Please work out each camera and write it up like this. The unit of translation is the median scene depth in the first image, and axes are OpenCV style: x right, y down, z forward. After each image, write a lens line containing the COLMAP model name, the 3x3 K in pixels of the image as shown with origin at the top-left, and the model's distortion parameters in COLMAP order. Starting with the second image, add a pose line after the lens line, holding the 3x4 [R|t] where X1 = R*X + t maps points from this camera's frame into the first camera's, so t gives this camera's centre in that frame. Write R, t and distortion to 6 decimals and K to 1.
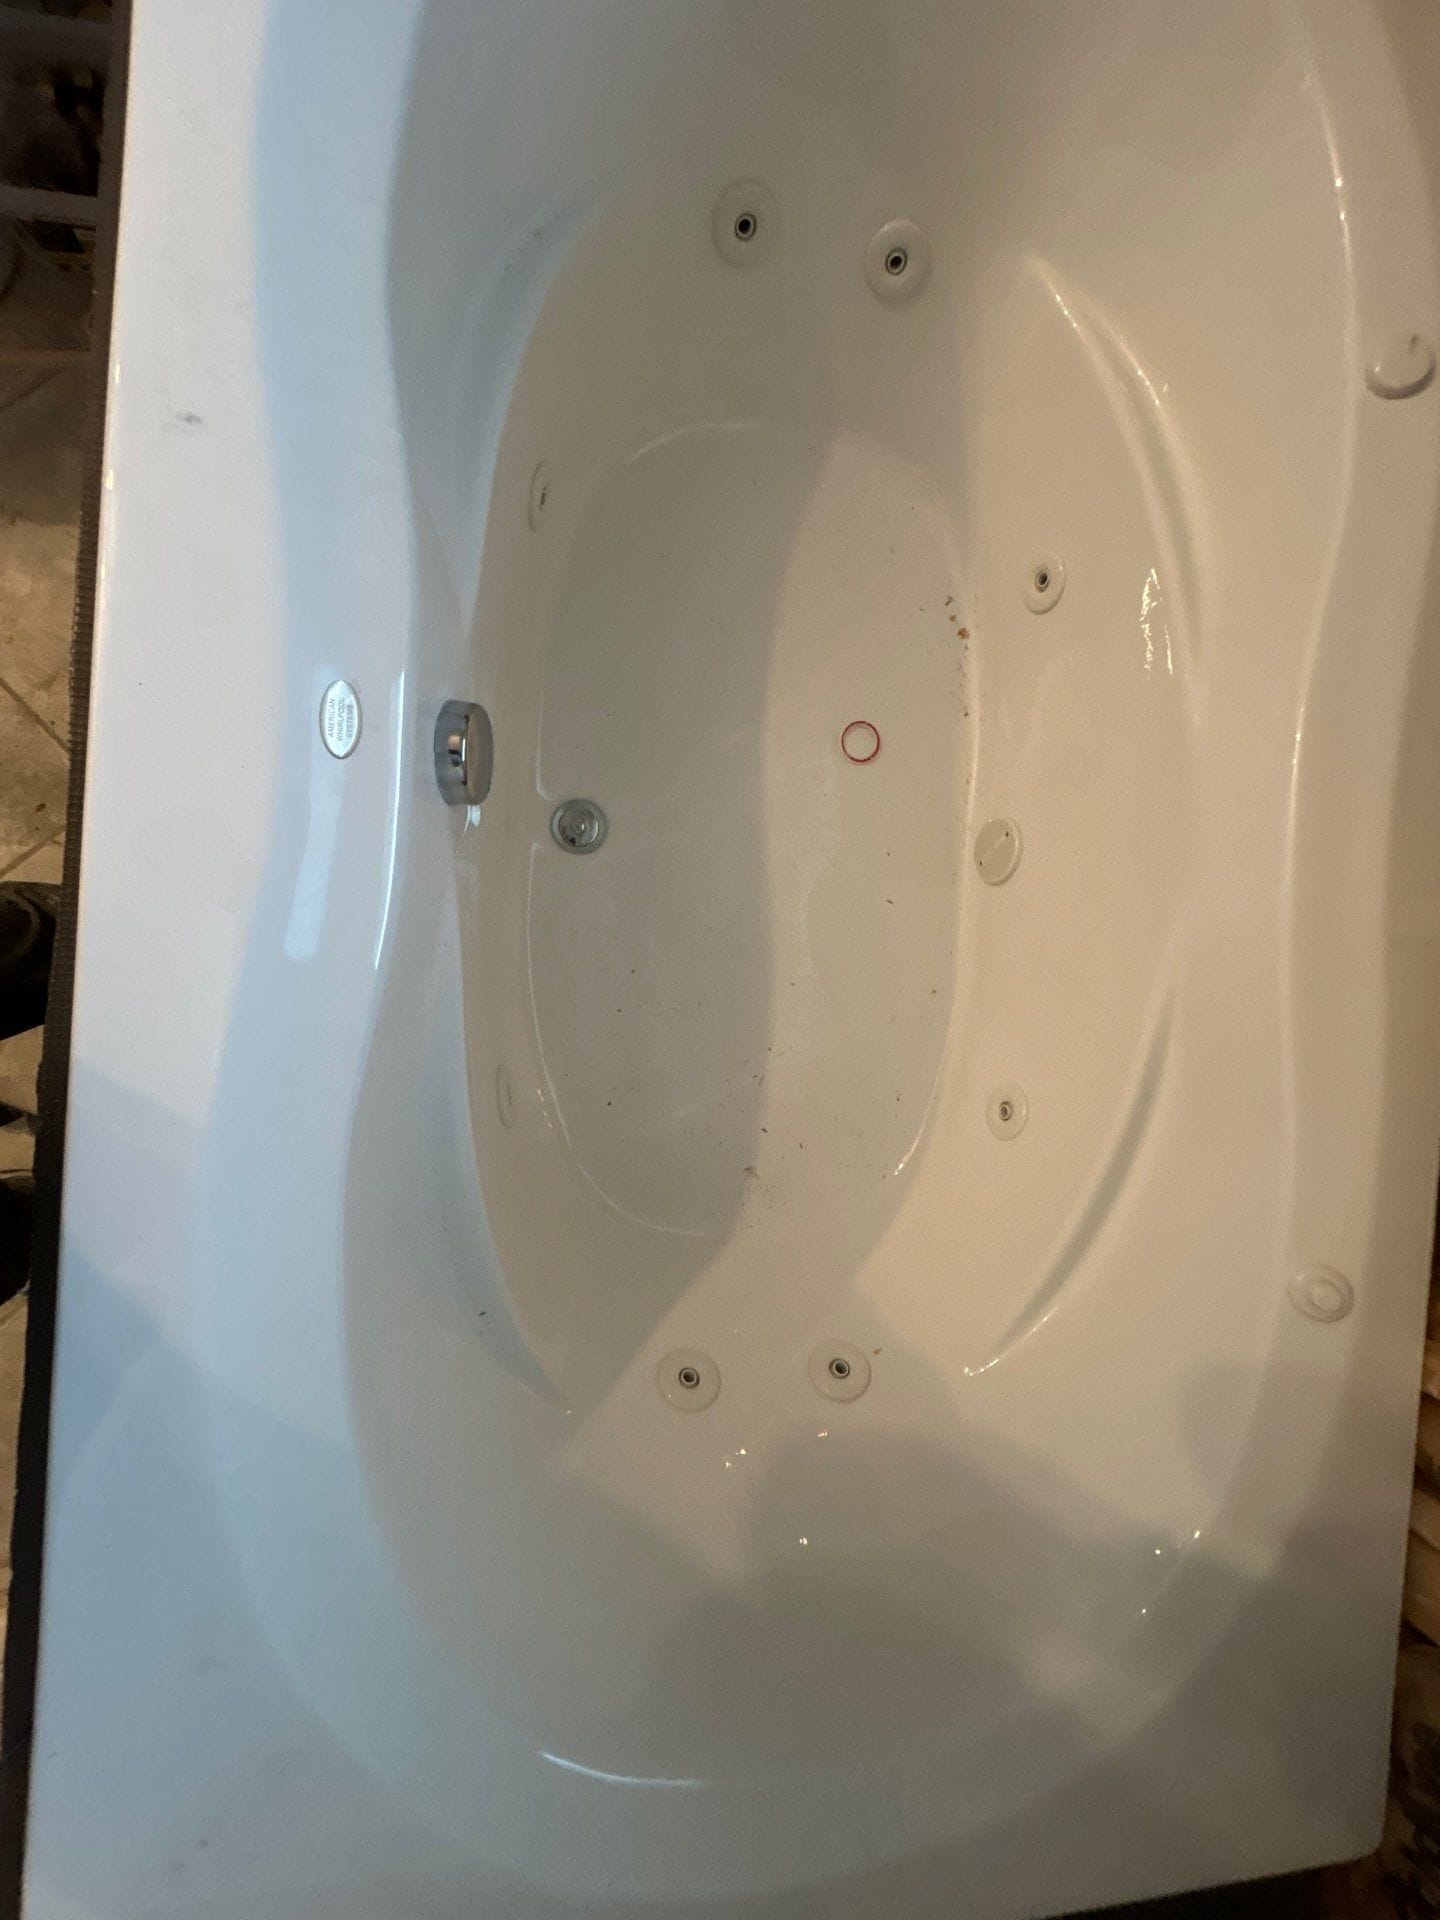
lens RADIAL K [[772.8, 0, 718.2], [0, 772.8, 943.0], [0, 0, 1]] dist [-0.000380, -0.000082]
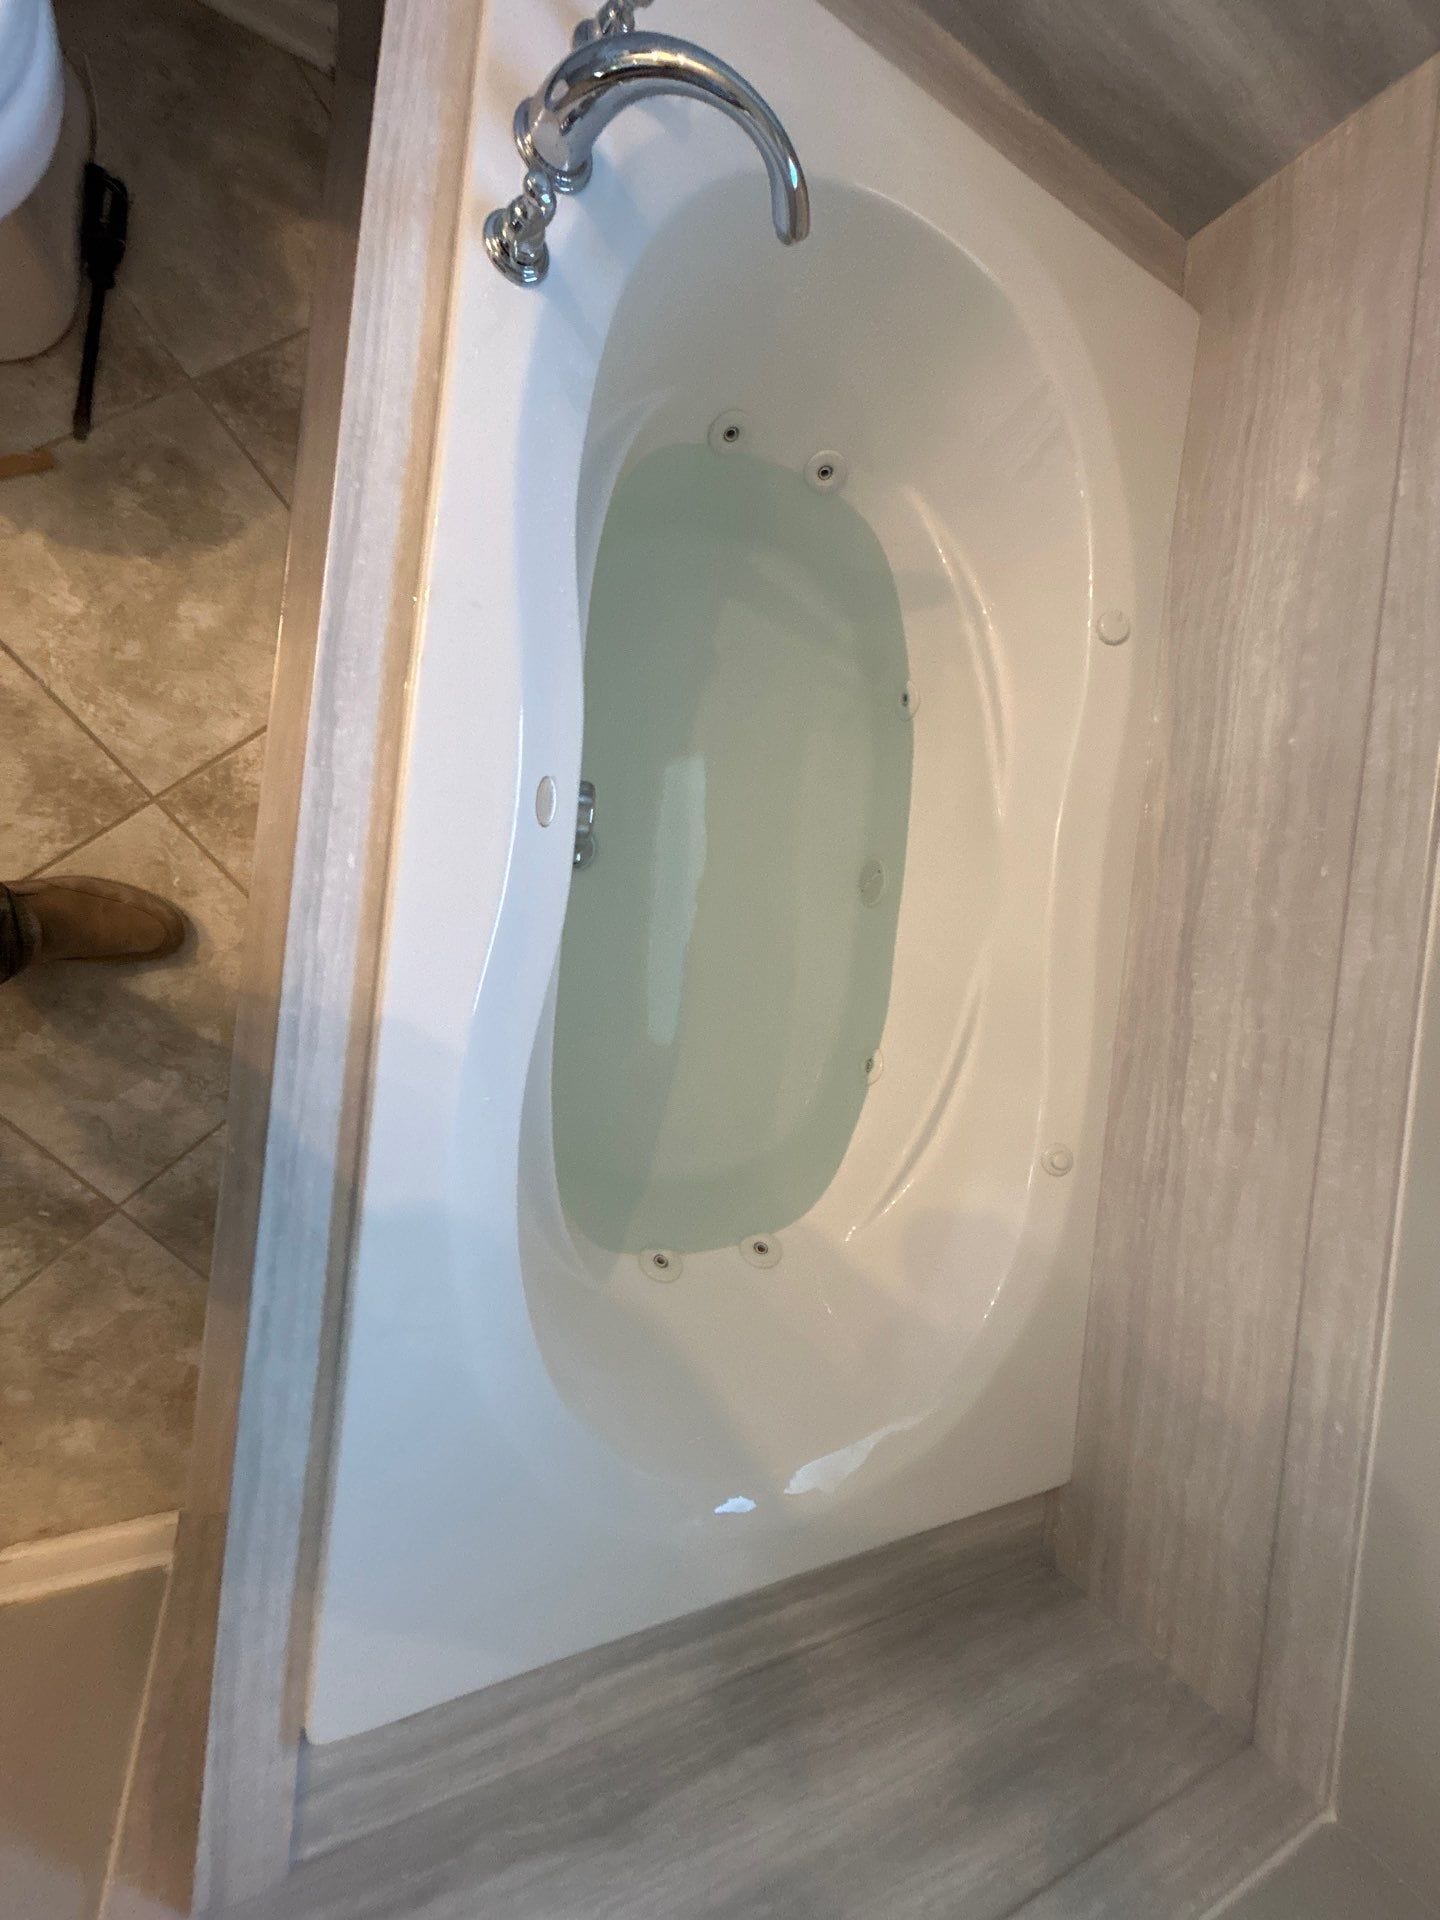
lens RADIAL K [[772.8, 0, 718.2], [0, 772.8, 943.0], [0, 0, 1]] dist [-0.000380, -0.000082]
pose [[0.961281, 0.020534, 0.274805, -0.320996], [-0.026436, 0.999492, 0.017793, -0.029514], [-0.274300, -0.024369, 0.961335, -0.326718]]
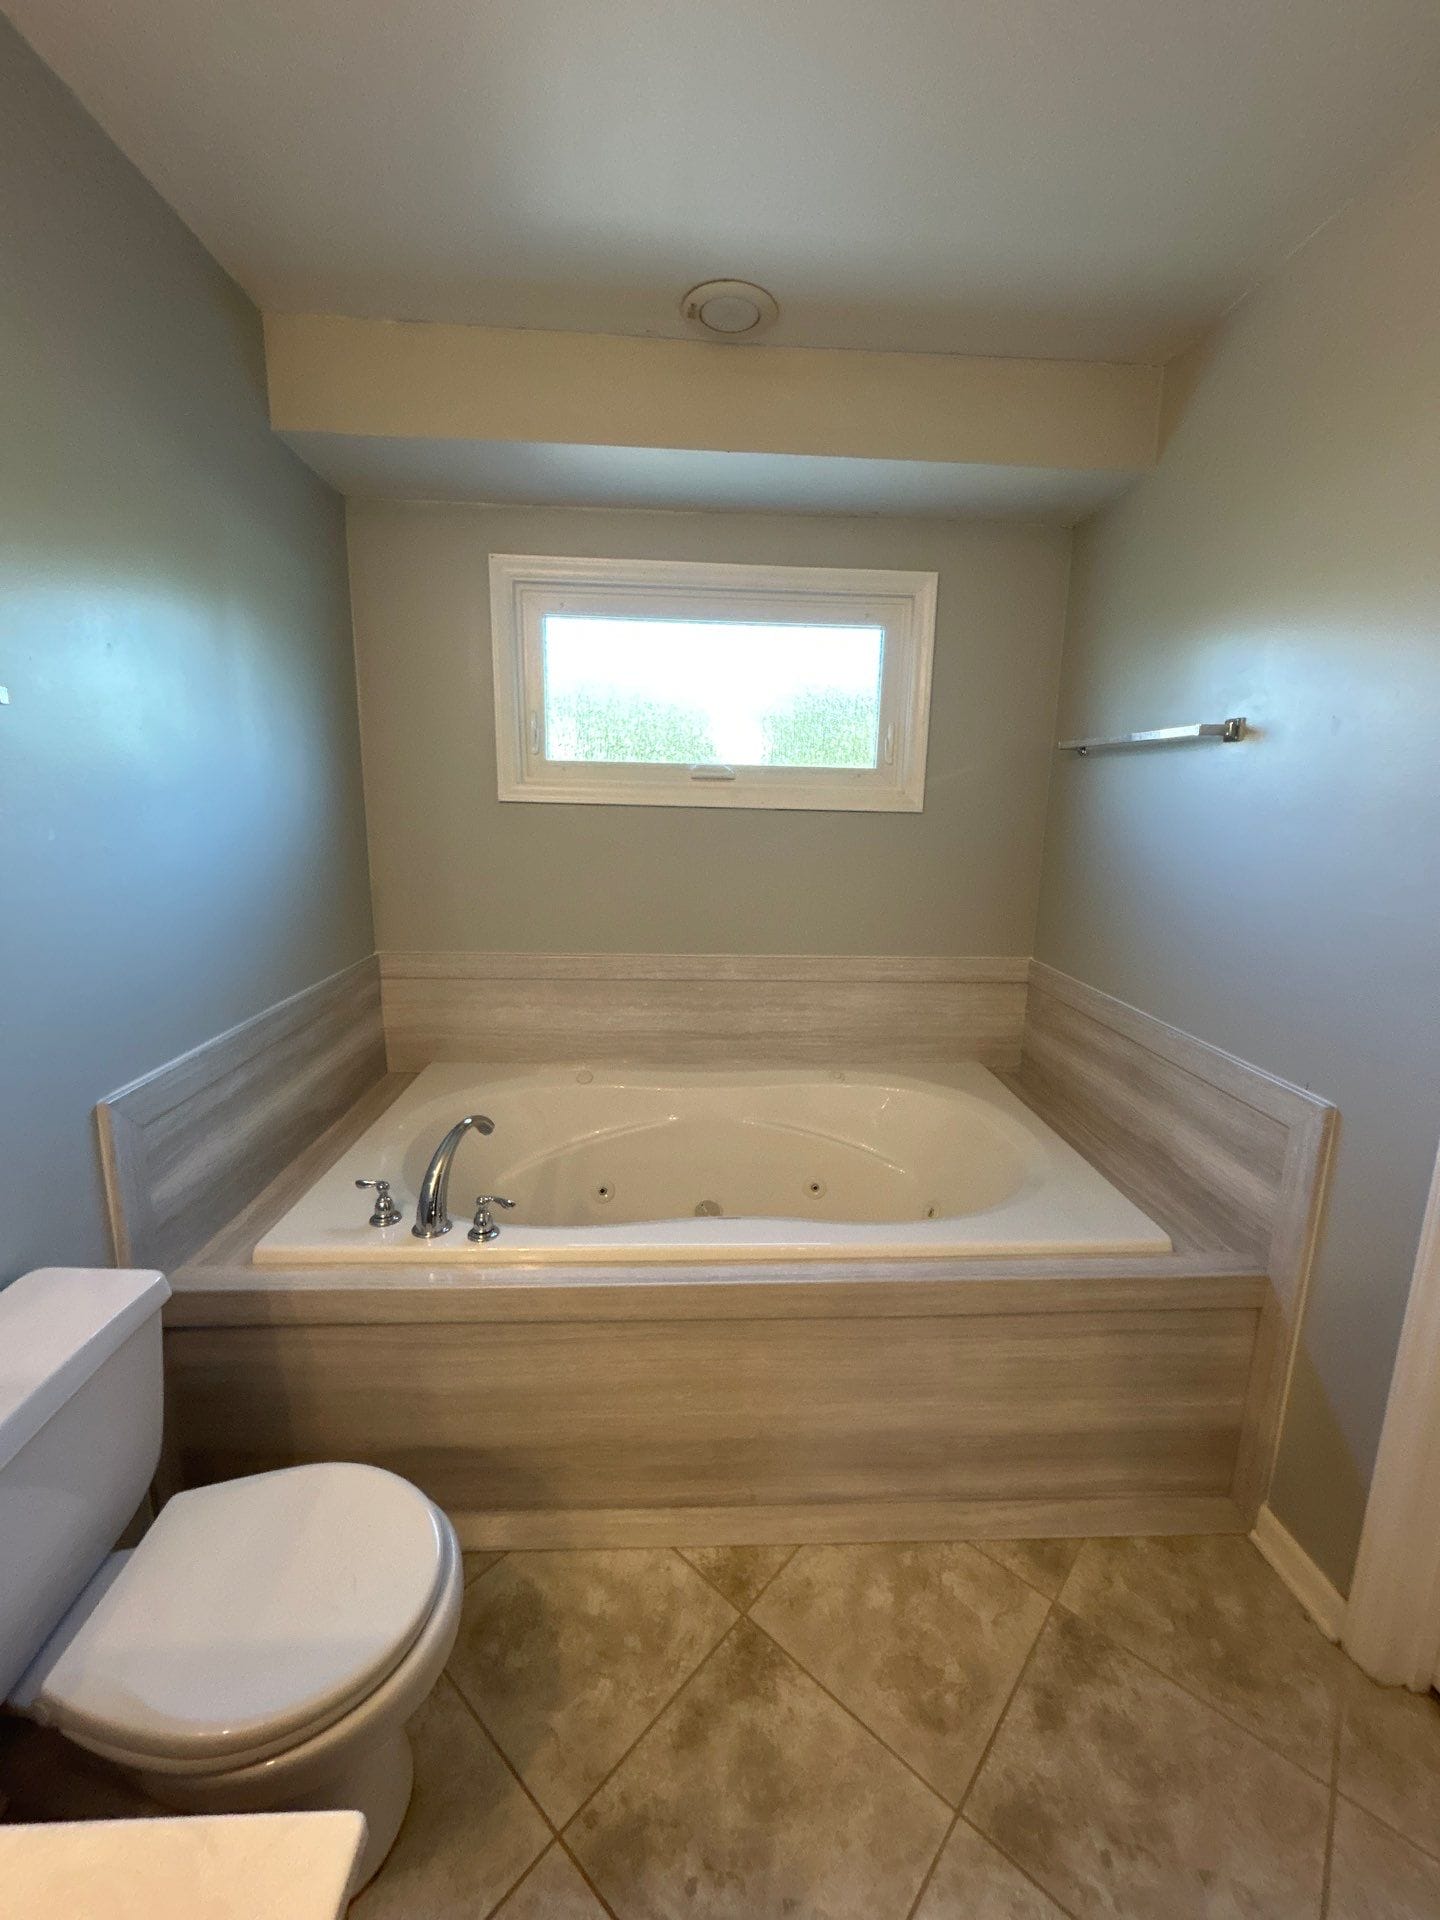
lens RADIAL K [[772.8, 0, 718.2], [0, 772.8, 943.0], [0, 0, 1]] dist [-0.000380, -0.000082]
pose [[-0.121617, -0.394179, 0.910951, -1.693714], [0.992431, -0.032528, 0.118420, -0.393830], [-0.017047, 0.918458, 0.395151, -0.769762]]
